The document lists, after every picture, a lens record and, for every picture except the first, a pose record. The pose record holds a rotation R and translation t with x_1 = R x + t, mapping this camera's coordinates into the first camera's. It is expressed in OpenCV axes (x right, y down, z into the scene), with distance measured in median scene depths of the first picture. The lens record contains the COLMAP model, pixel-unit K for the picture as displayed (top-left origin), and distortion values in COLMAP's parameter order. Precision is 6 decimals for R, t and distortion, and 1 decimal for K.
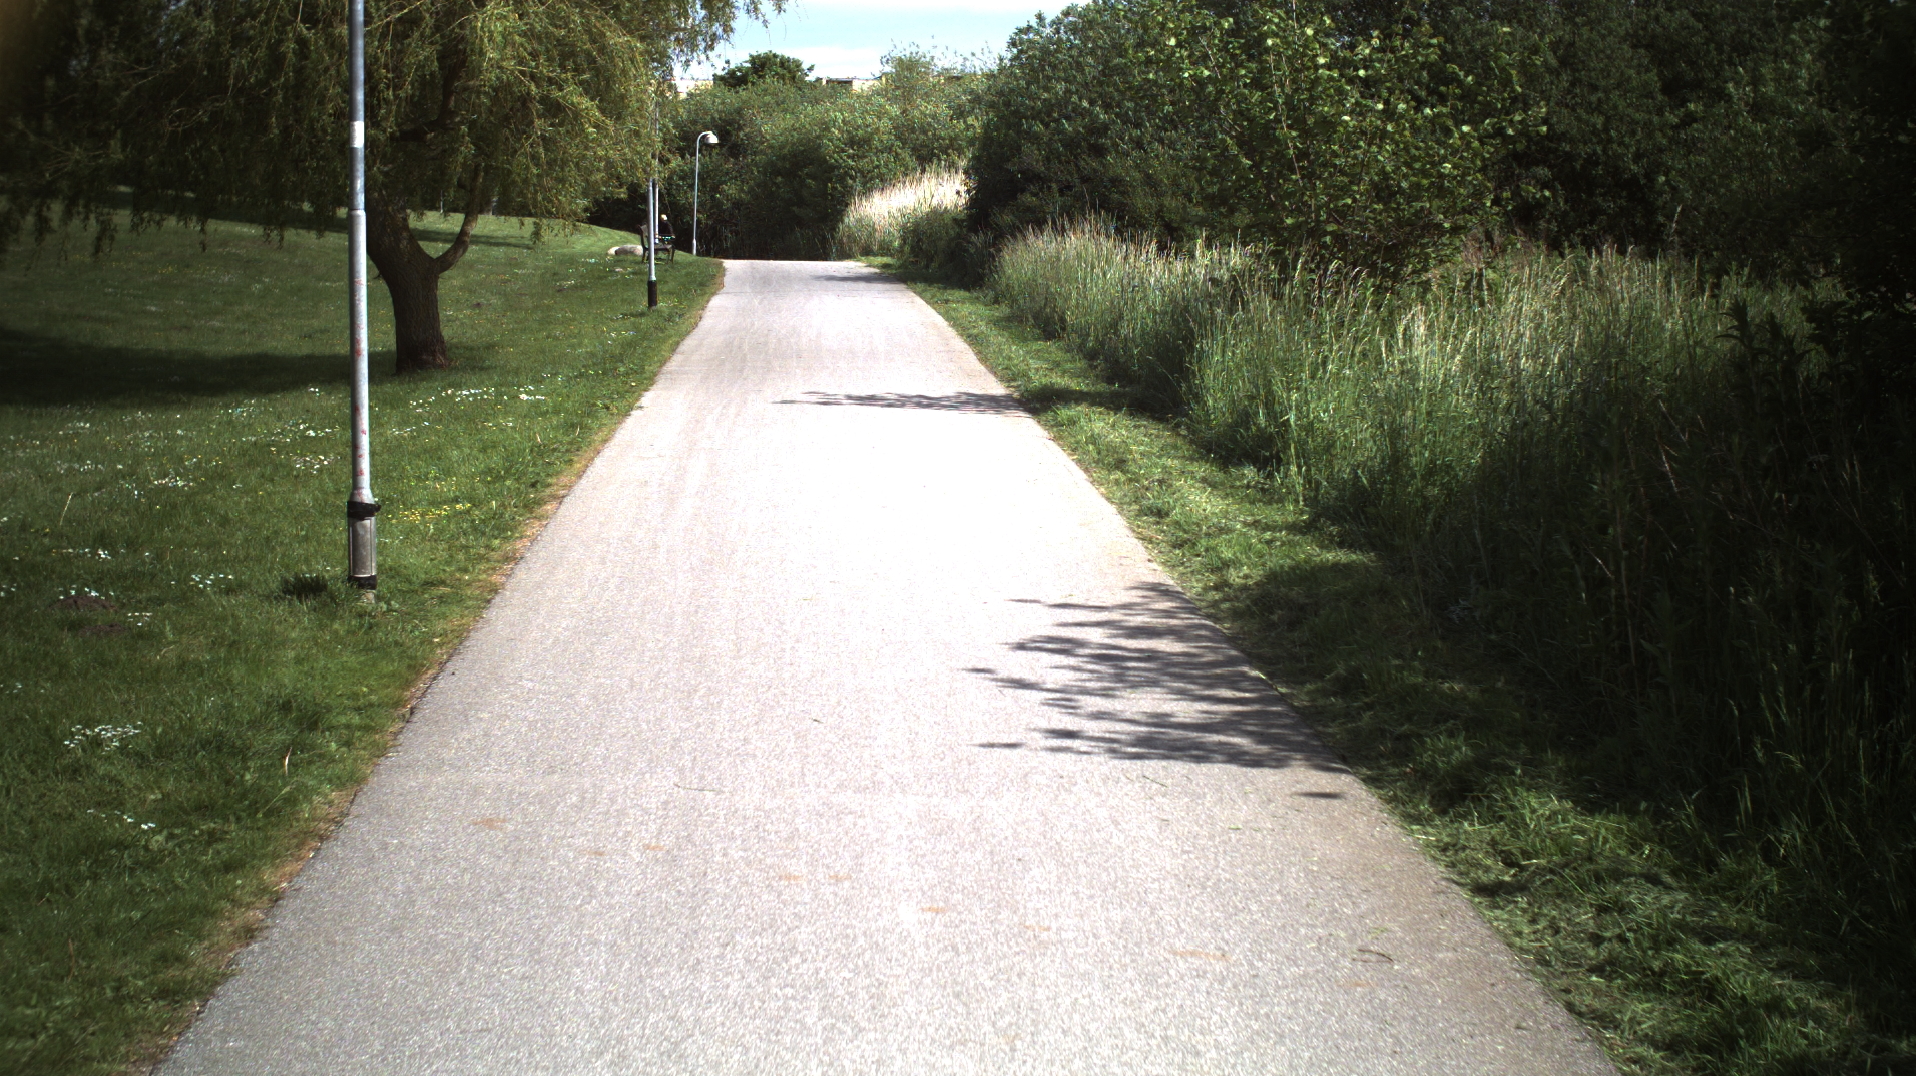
lens RADIAL K [[4298.1, 0, 960.1], [0, 4298.1, 538.1], [0, 0, 1]] dist [-0.331388, -0.096866]
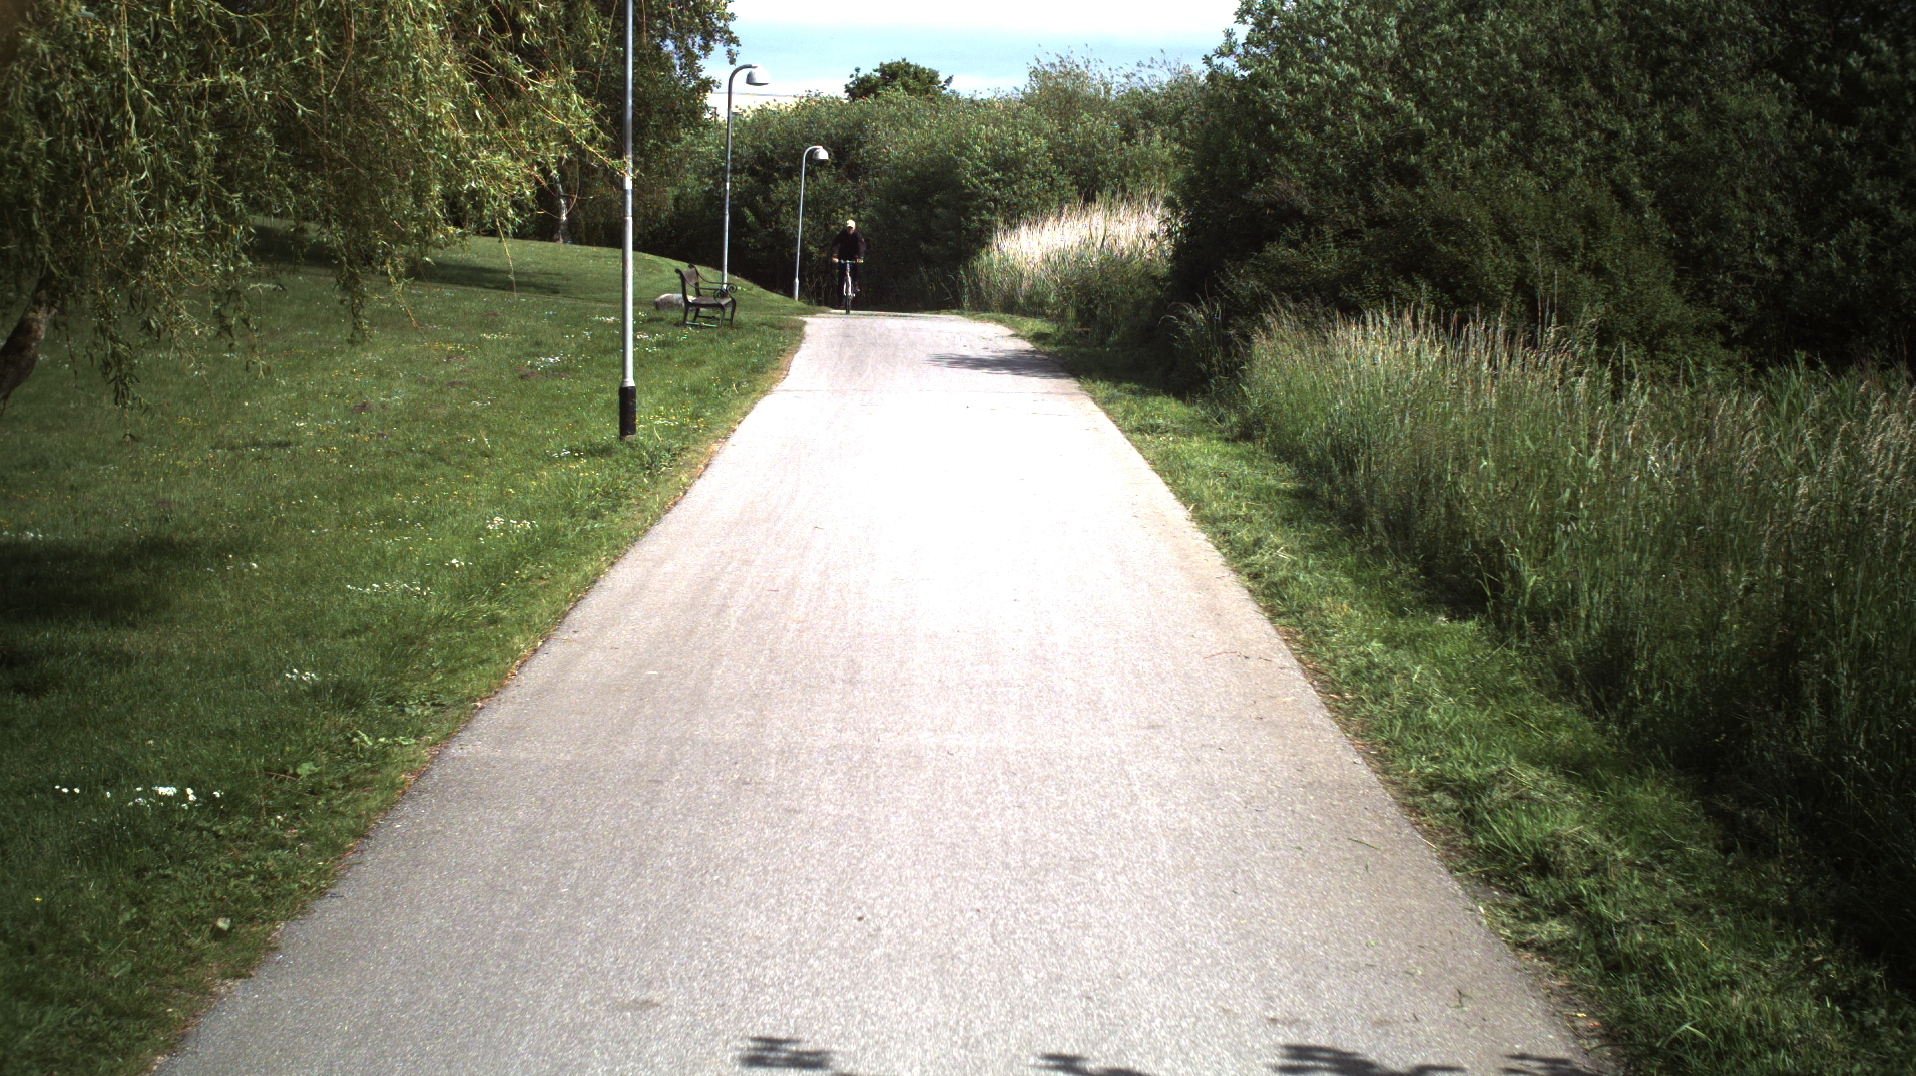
lens RADIAL K [[3813.5, 0, 958.3], [0, 3813.5, 537.2], [0, 0, 1]] dist [-0.259640, 0.136865]
pose [[0.999148, 0.026950, -0.031268, -0.015173], [-0.026861, 0.999634, 0.003267, -0.047901], [0.031345, -0.002424, 0.999506, 0.564144]]
